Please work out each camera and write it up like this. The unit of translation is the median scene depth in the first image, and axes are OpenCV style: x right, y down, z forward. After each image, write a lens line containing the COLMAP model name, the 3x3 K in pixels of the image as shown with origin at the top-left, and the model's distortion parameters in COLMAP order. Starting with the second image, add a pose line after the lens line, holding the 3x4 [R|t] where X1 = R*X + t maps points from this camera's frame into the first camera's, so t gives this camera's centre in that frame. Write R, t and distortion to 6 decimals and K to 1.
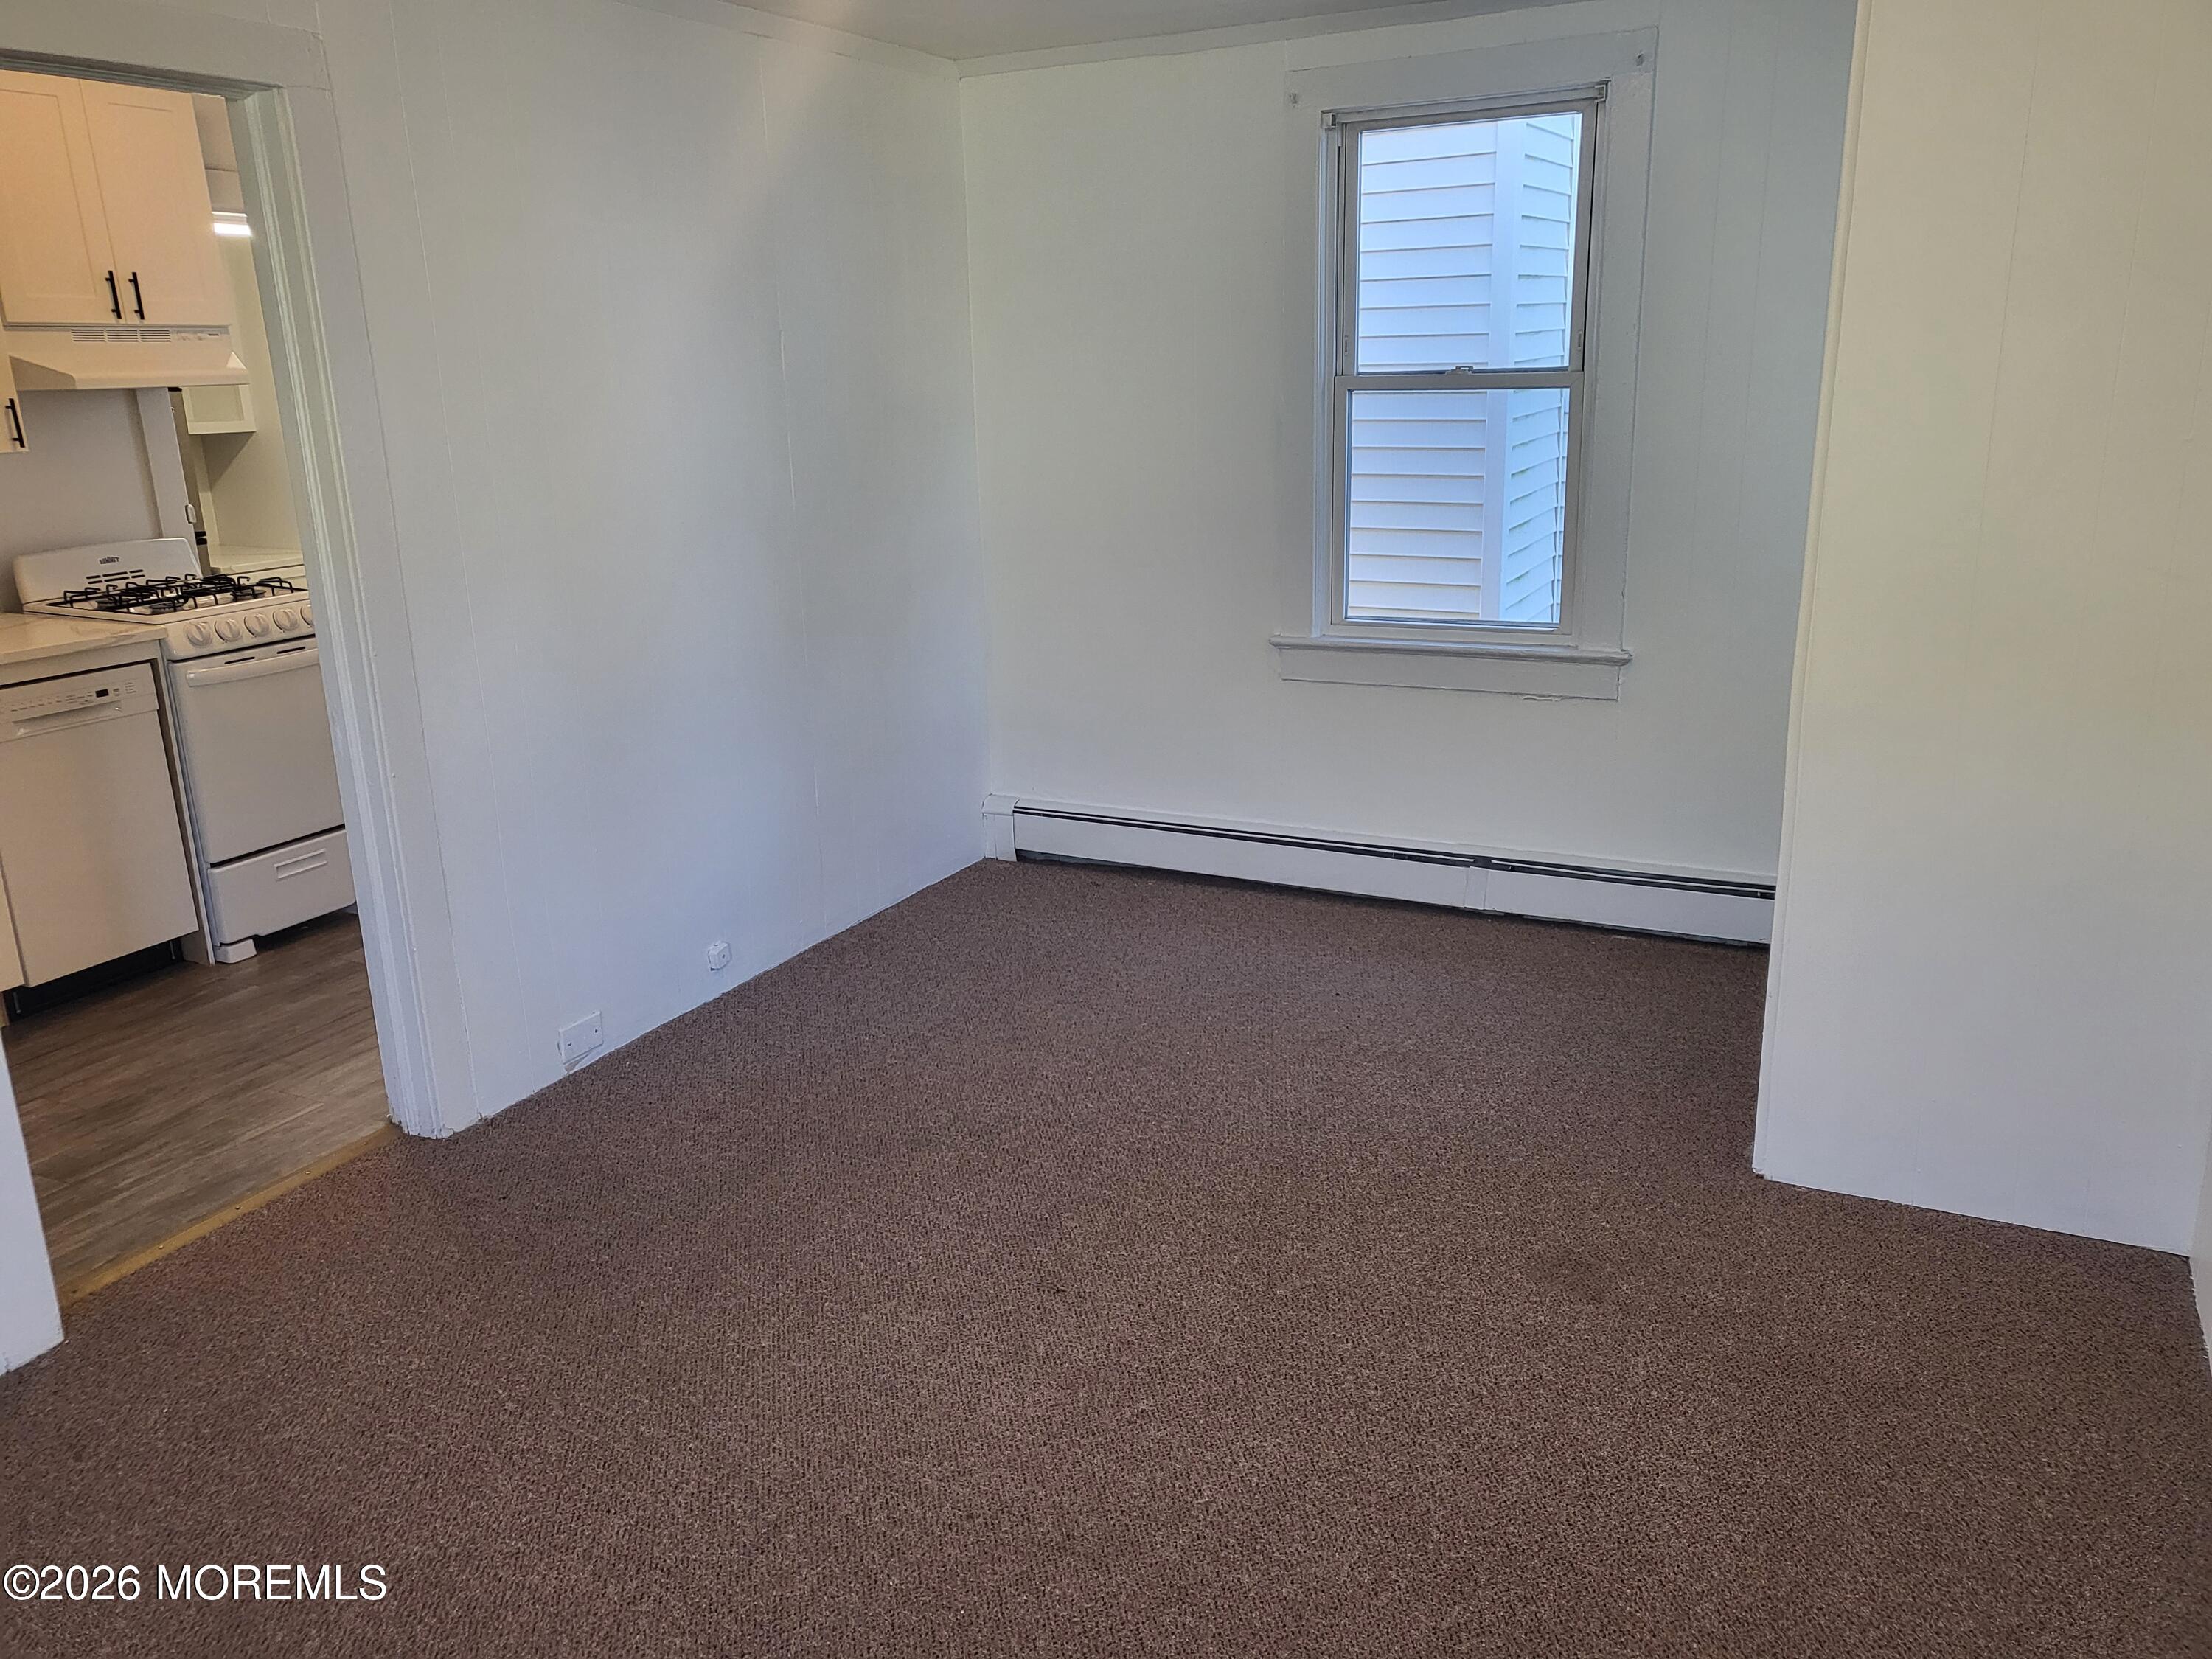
lens RADIAL K [[1614.9, 0, 1056.8], [0, 1614.9, 828.9], [0, 0, 1]] dist [0.035286, 0.004942]
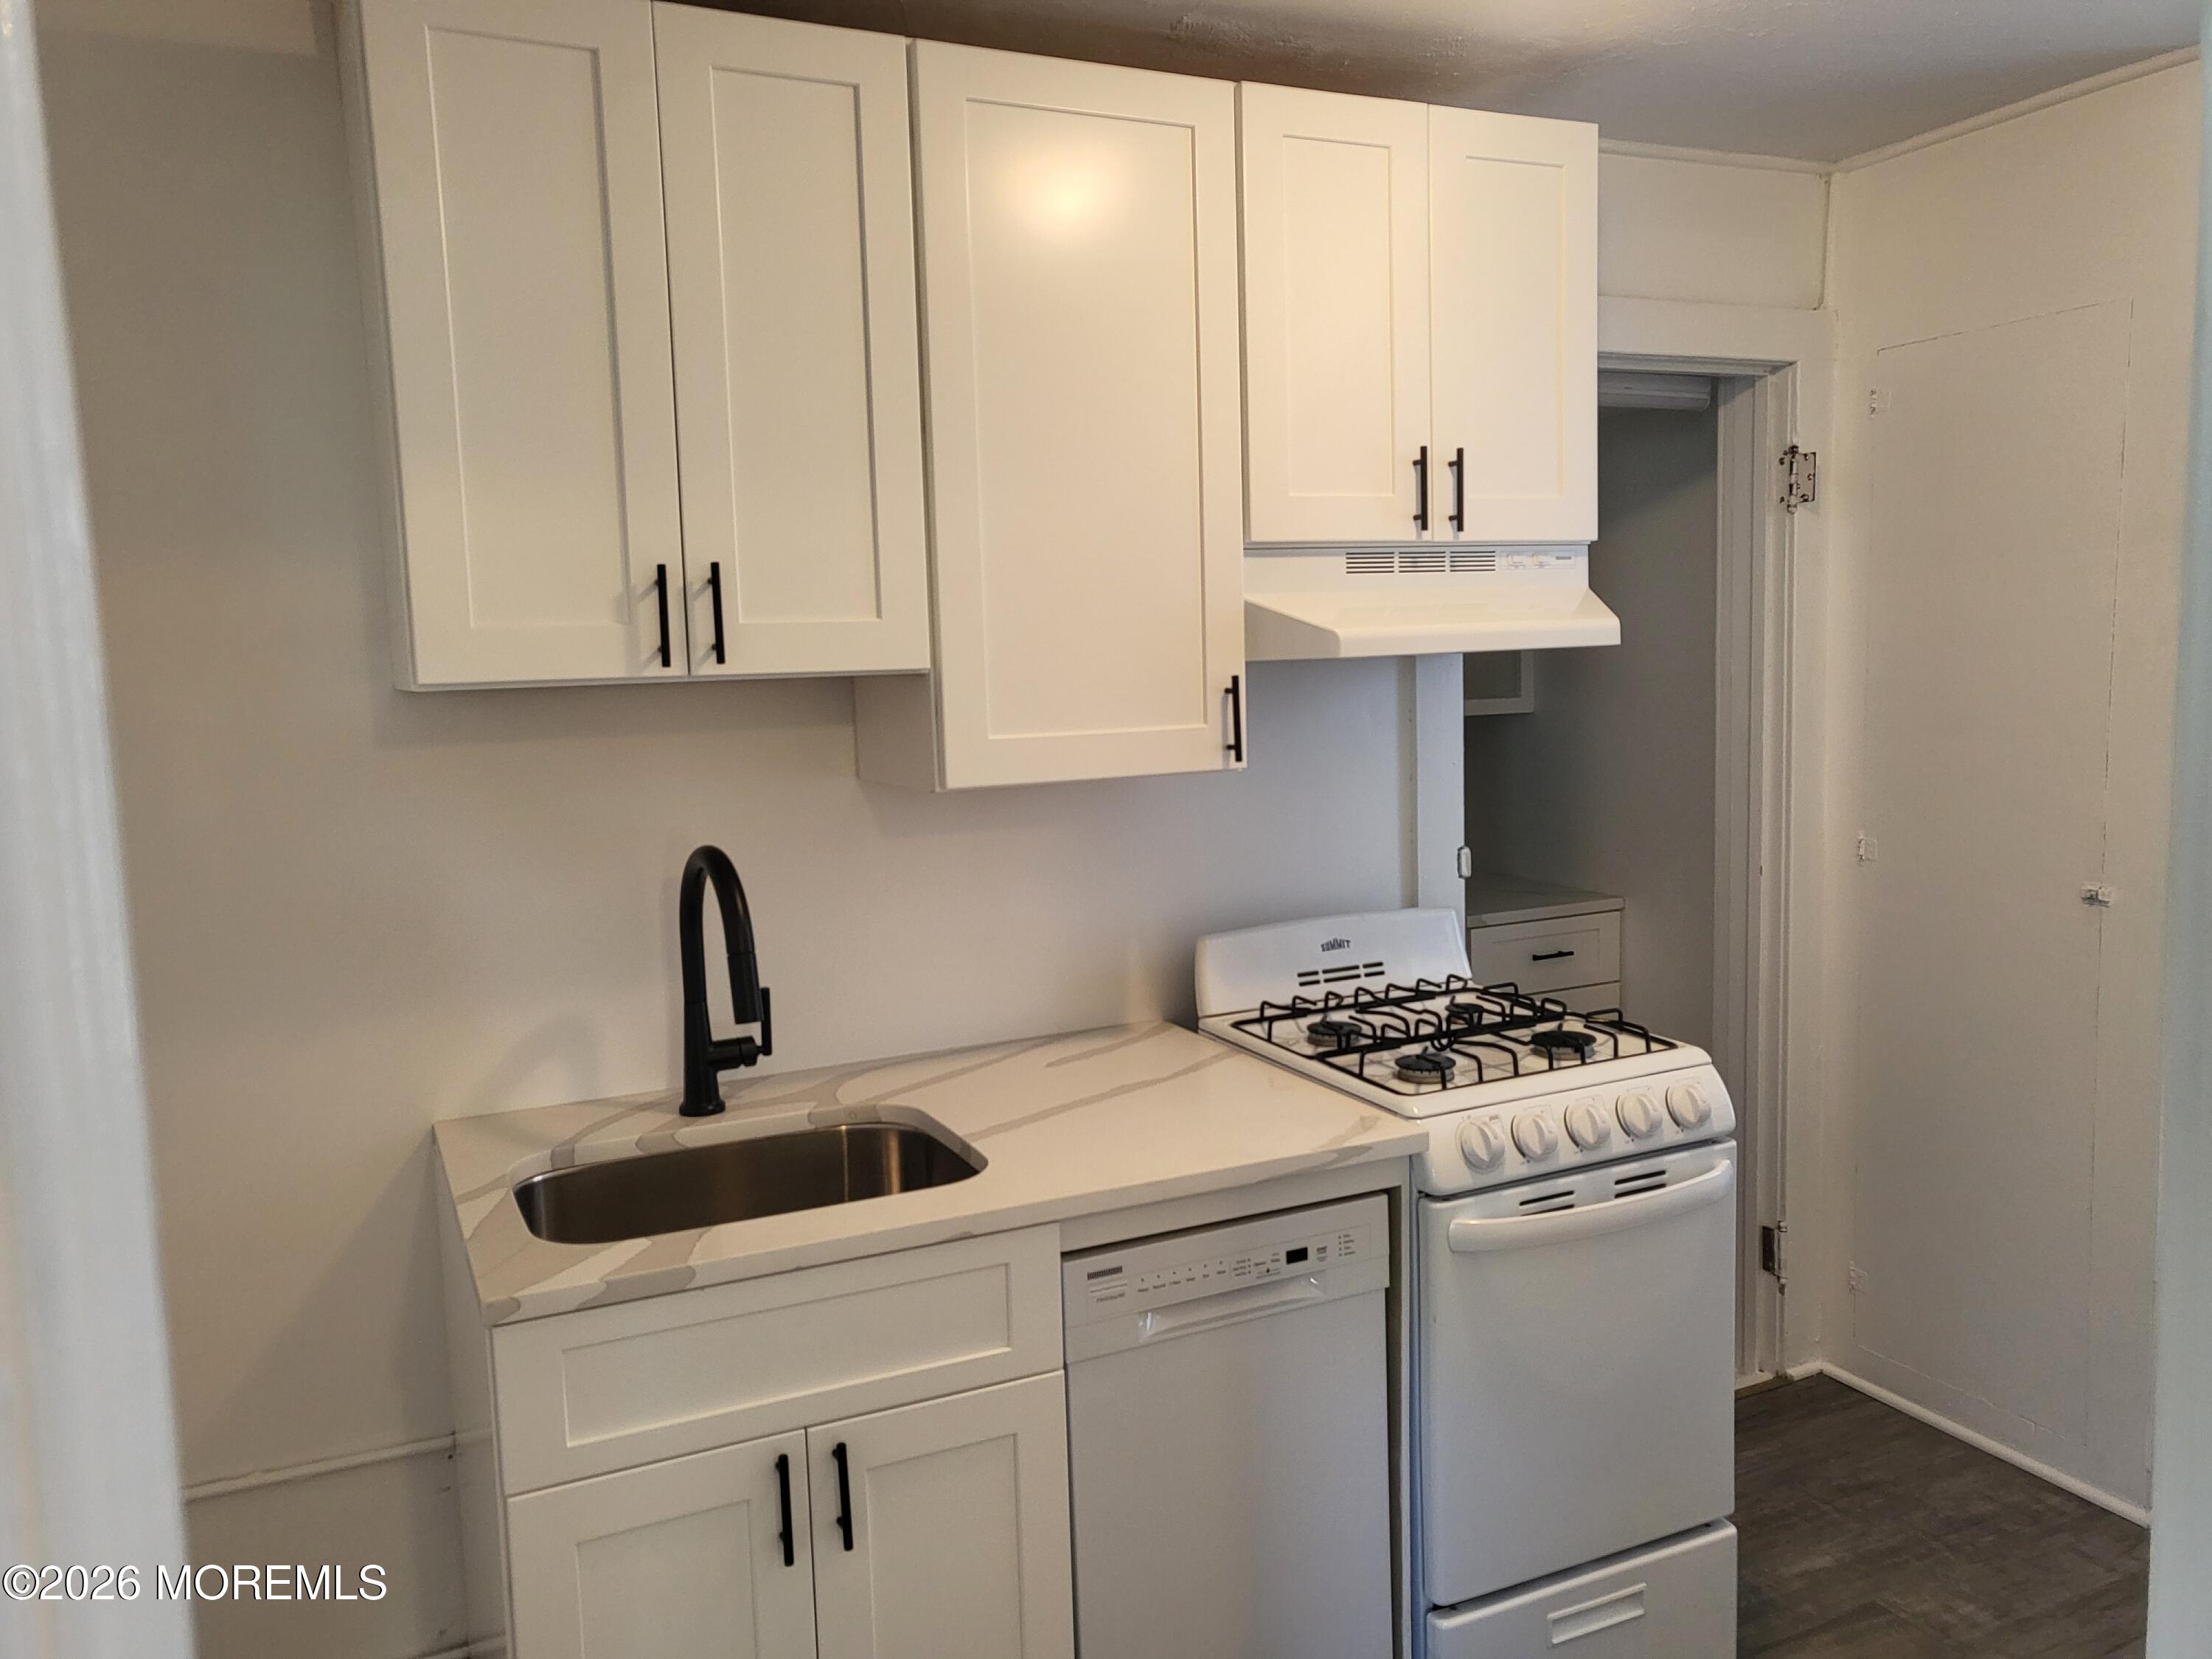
lens RADIAL K [[1687.1, 0, 1116.0], [0, 1687.1, 838.8], [0, 0, 1]] dist [0.008015, 0.049233]
pose [[0.810372, 0.068131, -0.581941, -0.319248], [-0.154980, 0.982766, -0.100757, -0.137304], [0.565047, 0.171840, 0.806965, 0.504123]]
